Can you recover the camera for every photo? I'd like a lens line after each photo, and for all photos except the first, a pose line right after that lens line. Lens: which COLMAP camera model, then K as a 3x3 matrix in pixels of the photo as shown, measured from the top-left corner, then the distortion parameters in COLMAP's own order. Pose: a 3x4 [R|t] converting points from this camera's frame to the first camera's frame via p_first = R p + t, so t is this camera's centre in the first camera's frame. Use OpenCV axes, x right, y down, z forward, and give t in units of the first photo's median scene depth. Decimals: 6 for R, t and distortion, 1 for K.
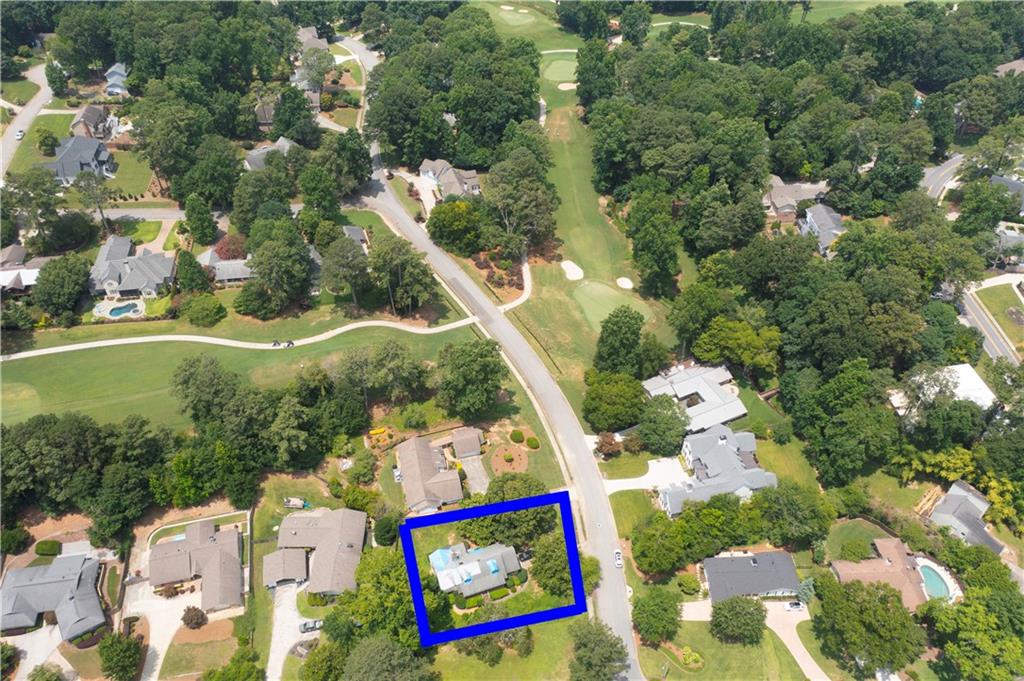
lens RADIAL K [[809.9, 0, 509.1], [0, 809.9, 340.4], [0, 0, 1]] dist [-0.004310, 0.008729]
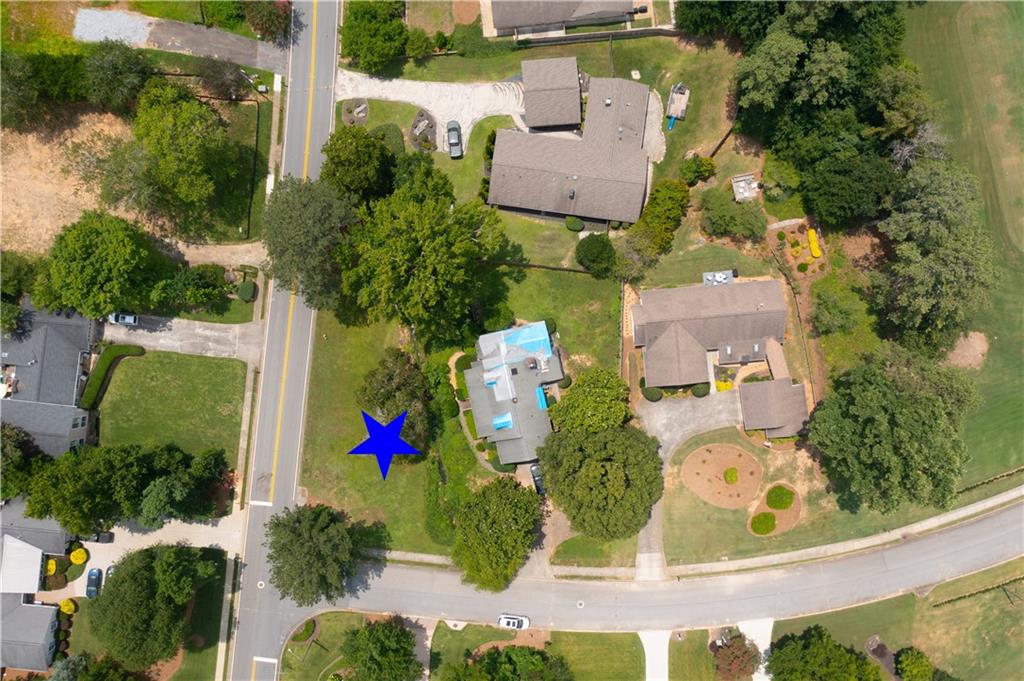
lens RADIAL K [[809.9, 0, 509.2], [0, 809.9, 338.7], [0, 0, 1]] dist [-0.004310, 0.008729]
pose [[-0.137966, 0.990291, -0.017014, -0.063947], [-0.679557, -0.082150, 0.729008, -0.151038], [0.720533, 0.112140, 0.684293, 0.501037]]
